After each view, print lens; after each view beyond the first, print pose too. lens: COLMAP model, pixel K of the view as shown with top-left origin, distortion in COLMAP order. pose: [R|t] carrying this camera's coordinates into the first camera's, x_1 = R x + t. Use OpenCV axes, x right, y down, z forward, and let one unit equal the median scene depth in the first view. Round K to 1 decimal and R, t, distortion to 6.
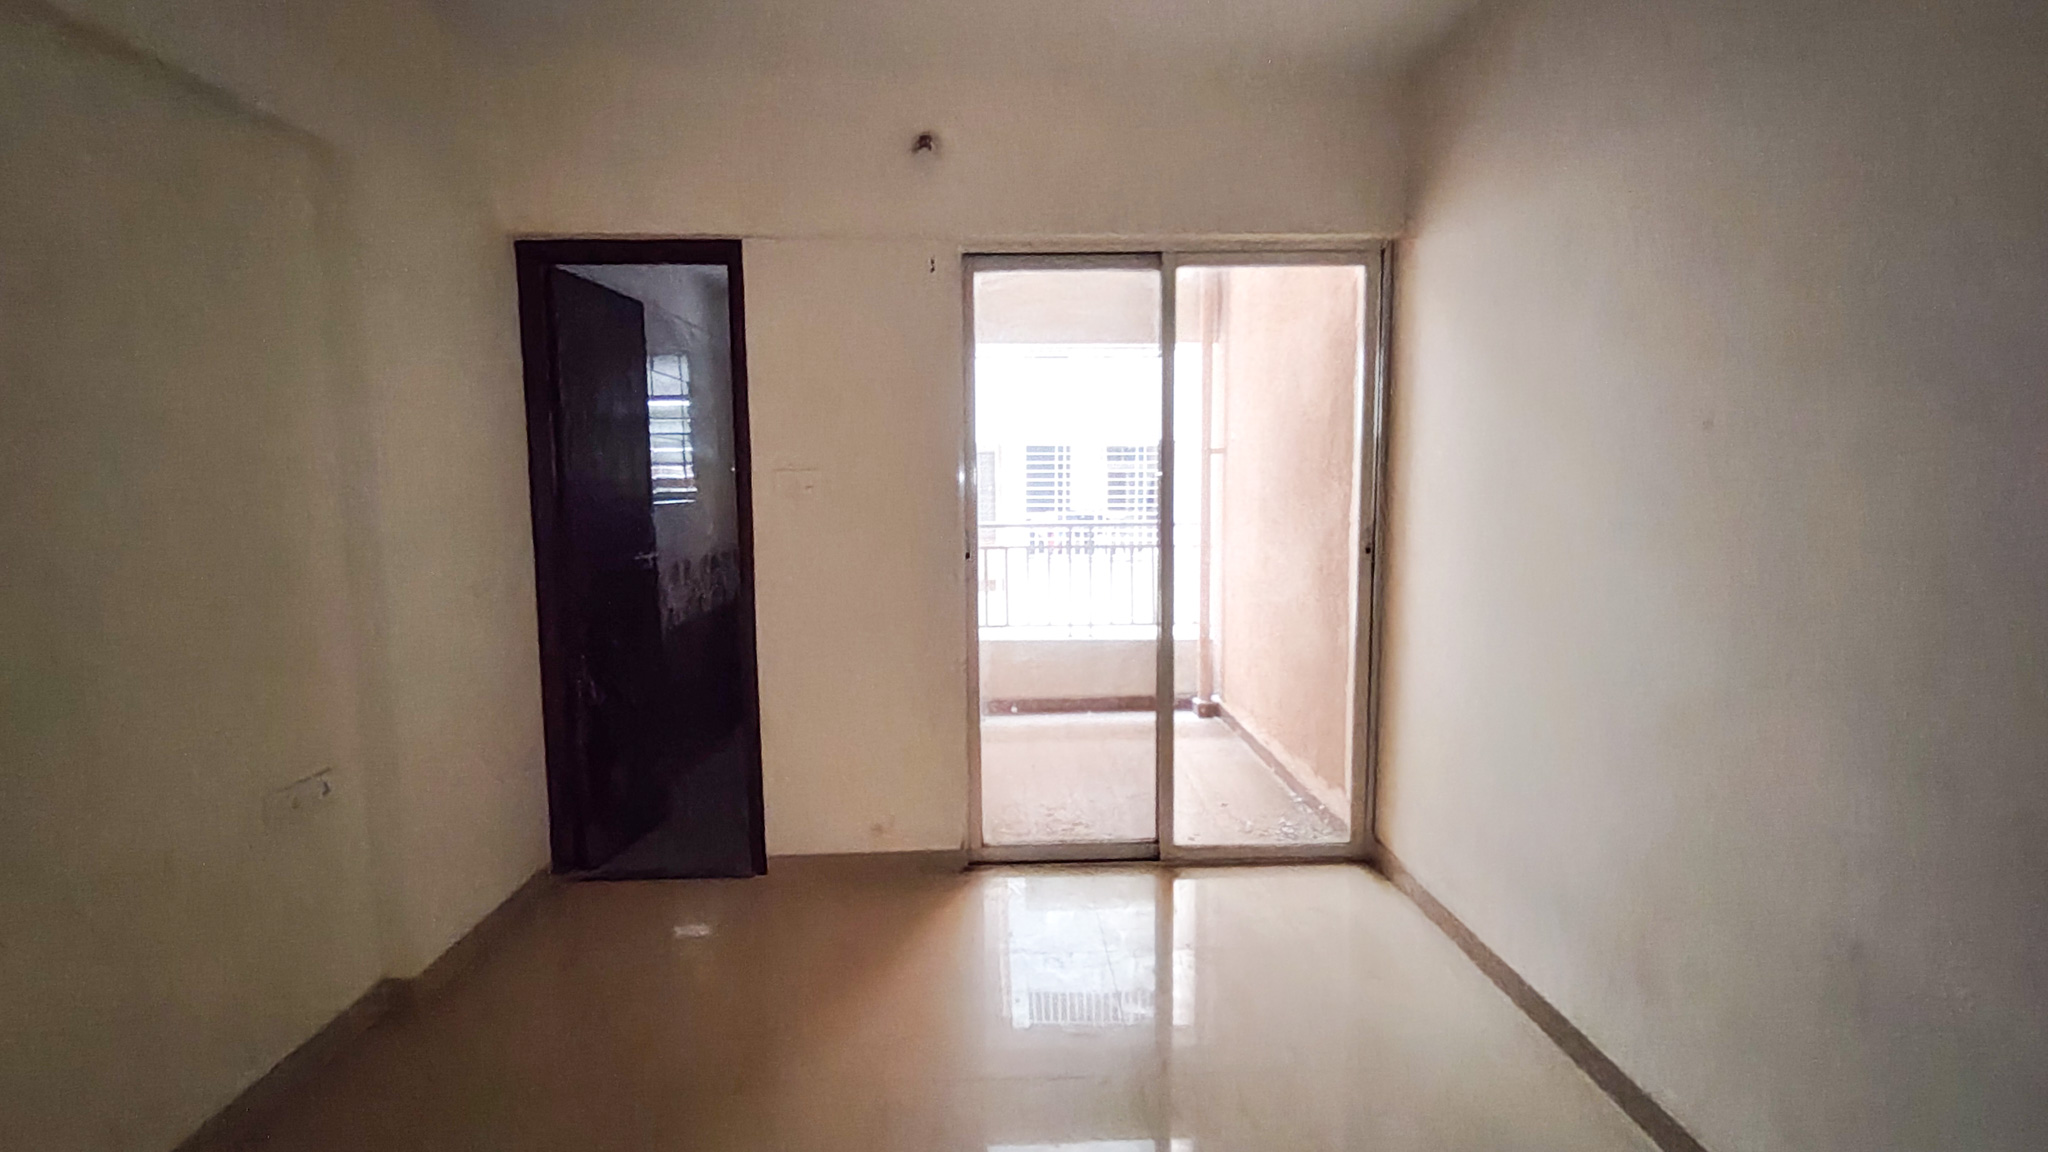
lens RADIAL K [[961.8, 0, 1019.3], [0, 961.8, 580.9], [0, 0, 1]] dist [0.007801, 0.000000]
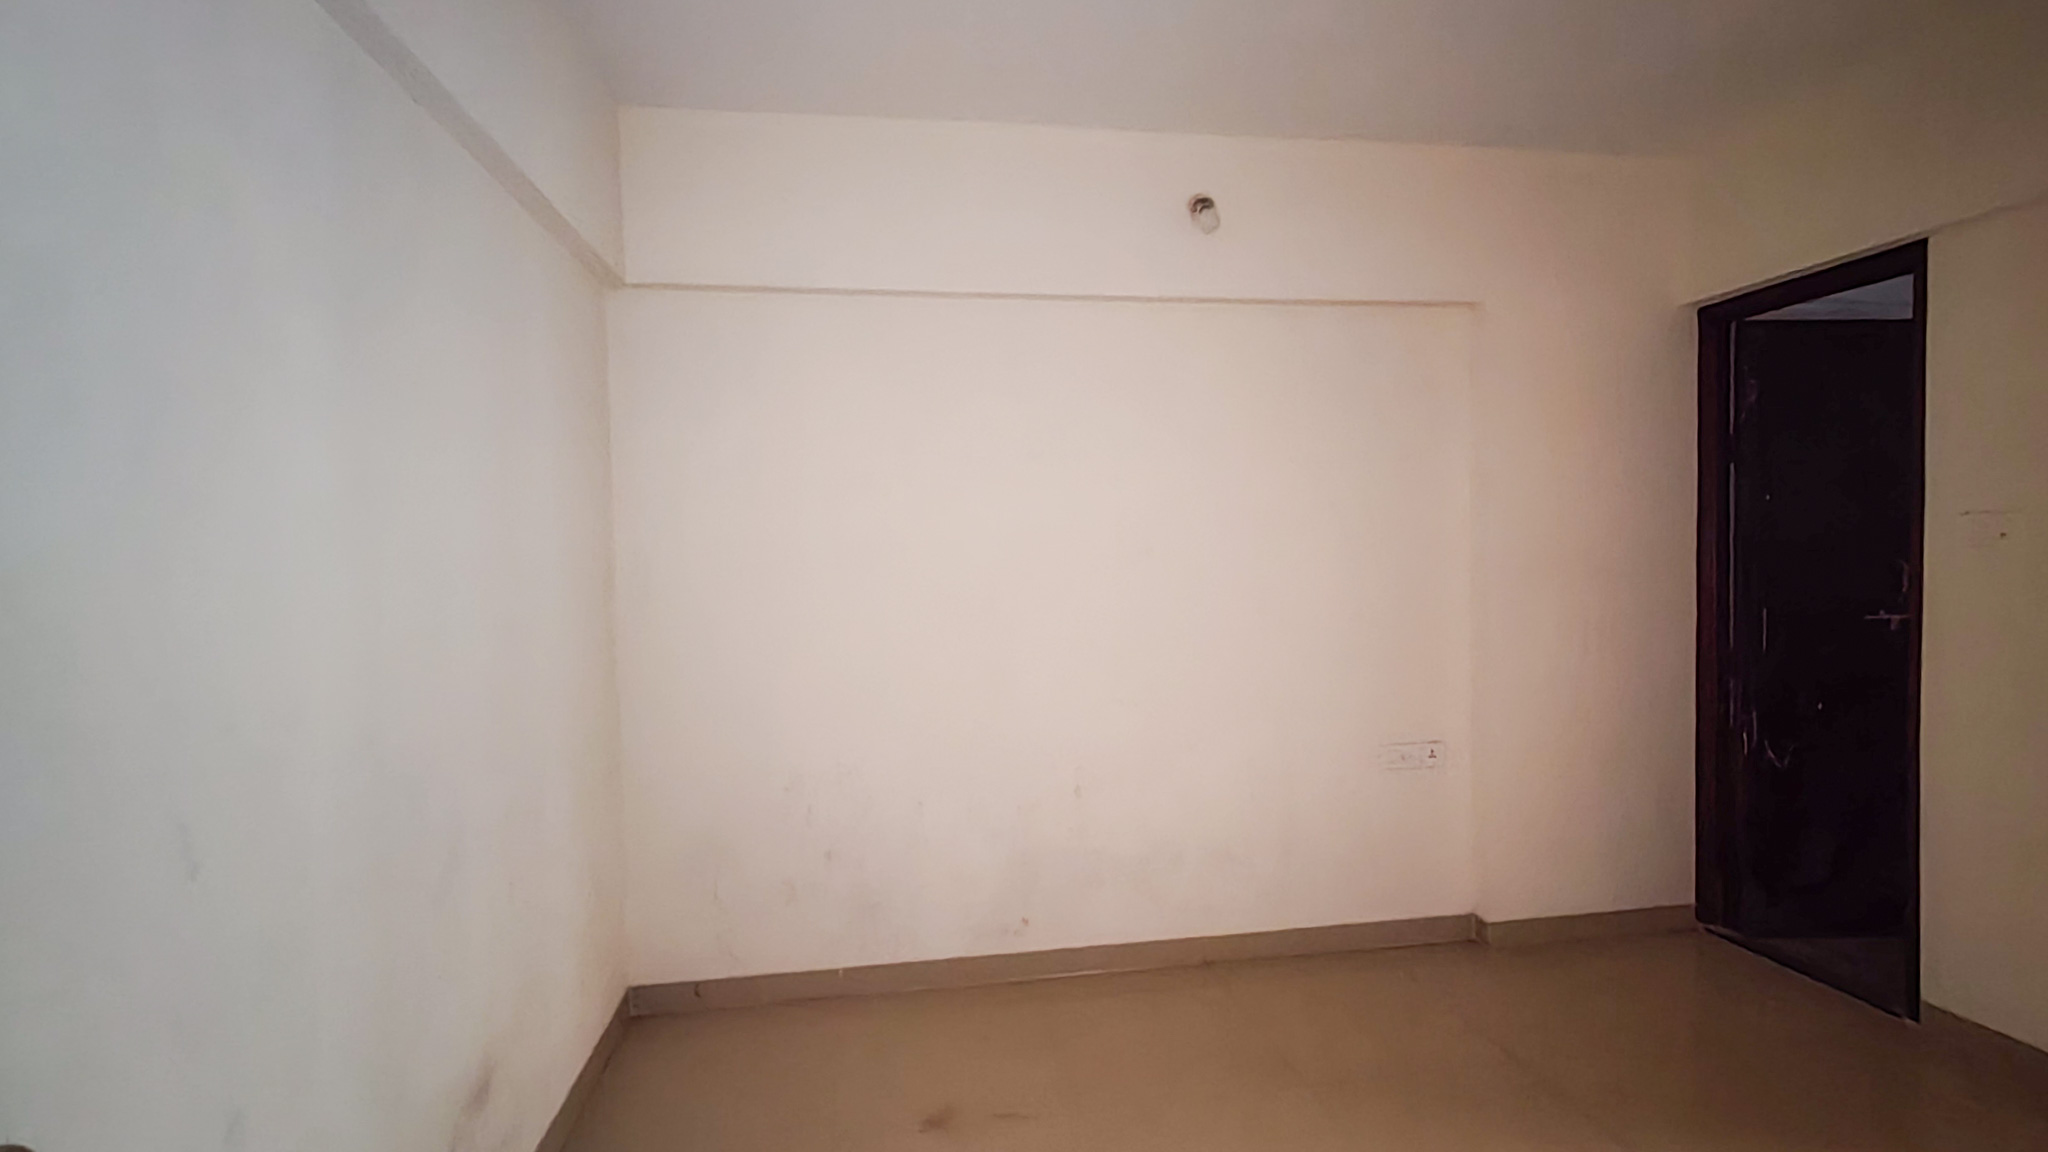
lens RADIAL K [[961.8, 0, 1019.3], [0, 961.8, 580.9], [0, 0, 1]] dist [0.007801, 0.000000]
pose [[0.121775, 0.033249, -0.992001, 0.388692], [-0.085331, 0.996089, 0.022911, -0.011701], [0.988883, 0.081859, 0.124136, 0.130180]]
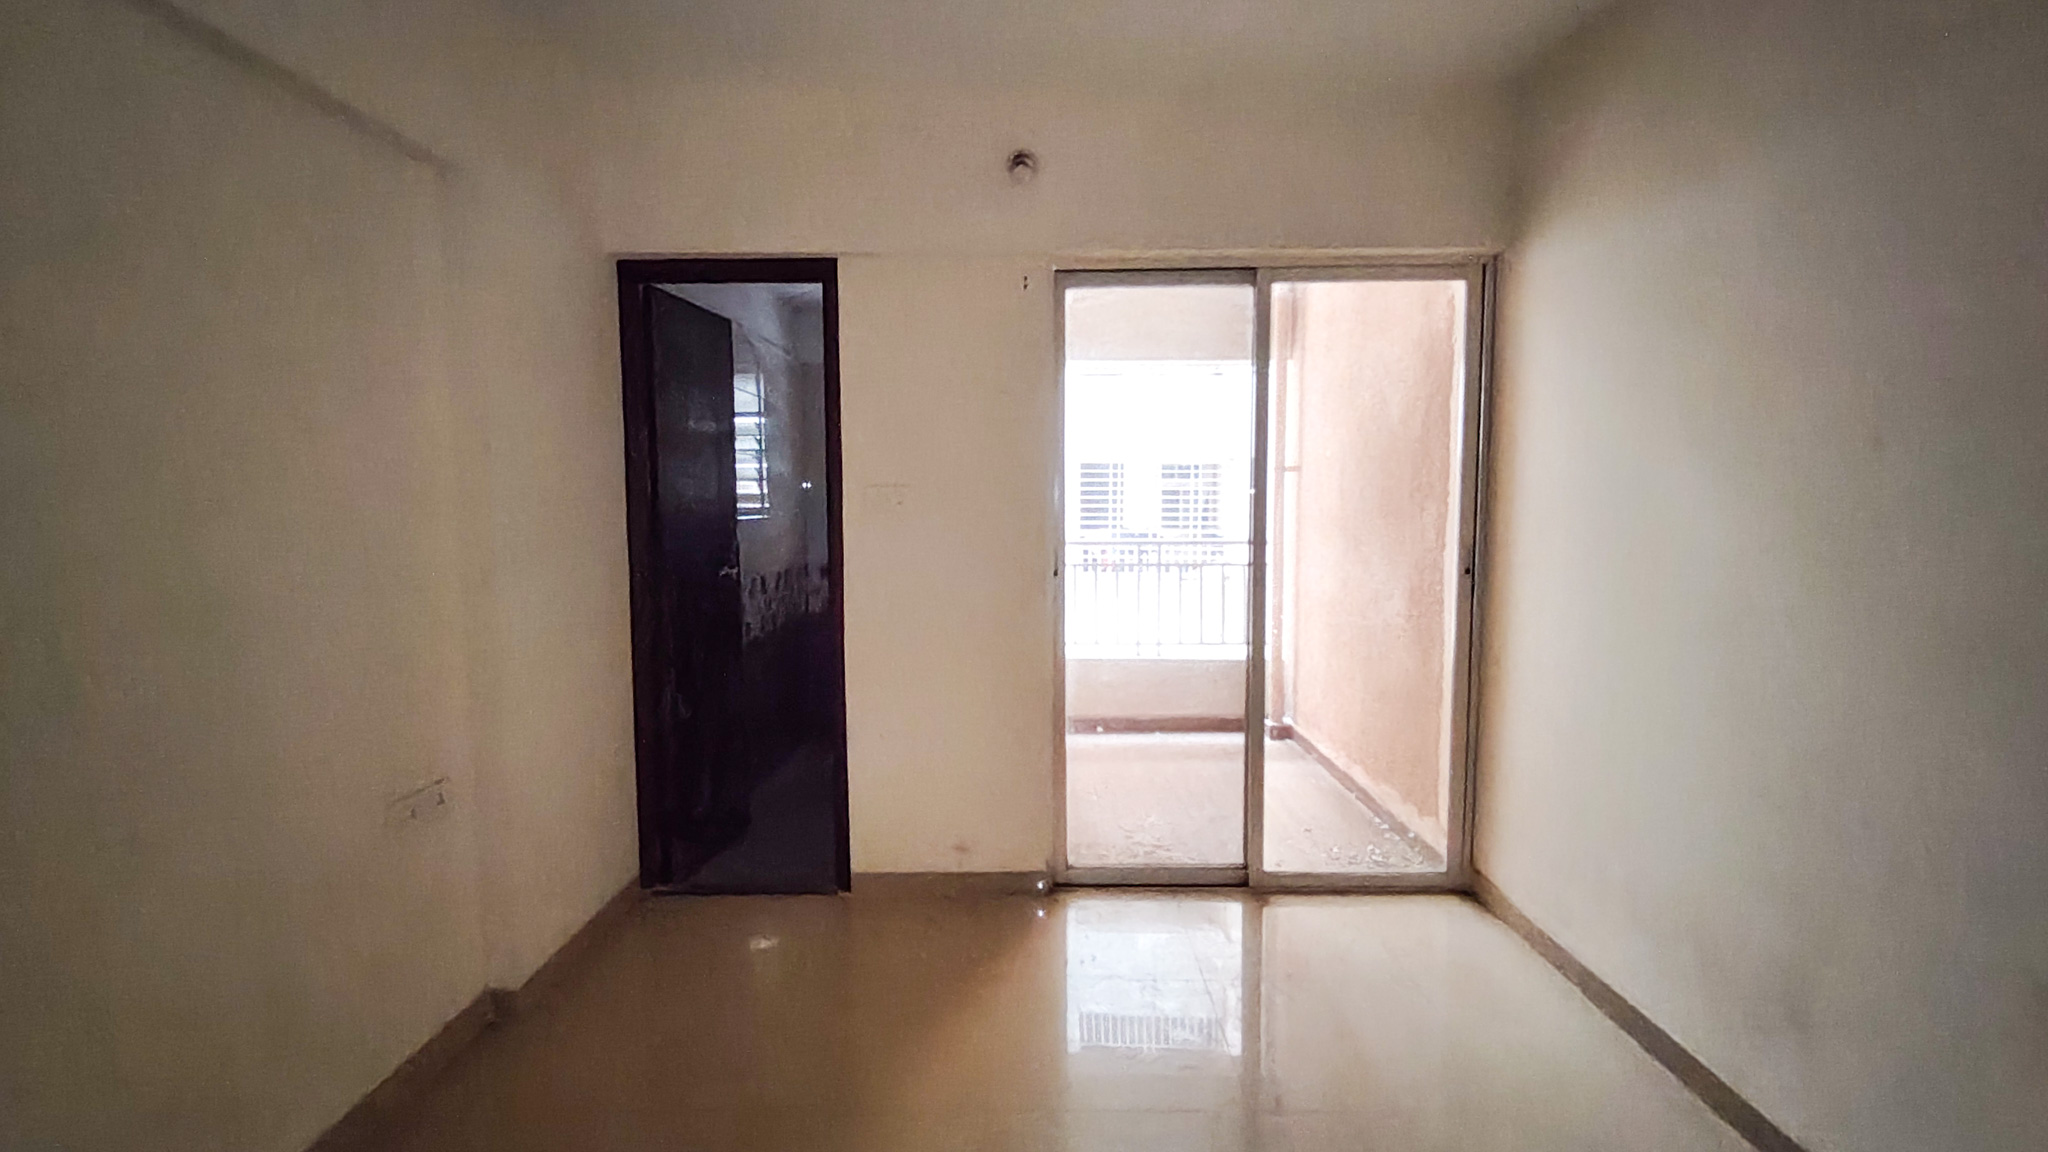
lens RADIAL K [[961.8, 0, 1019.3], [0, 961.8, 580.9], [0, 0, 1]] dist [0.007801, 0.000000]
pose [[0.999011, 0.008899, -0.043559, -0.043997], [-0.009669, 0.999800, -0.017497, -0.000616], [0.043394, 0.017901, 0.998898, 0.007245]]
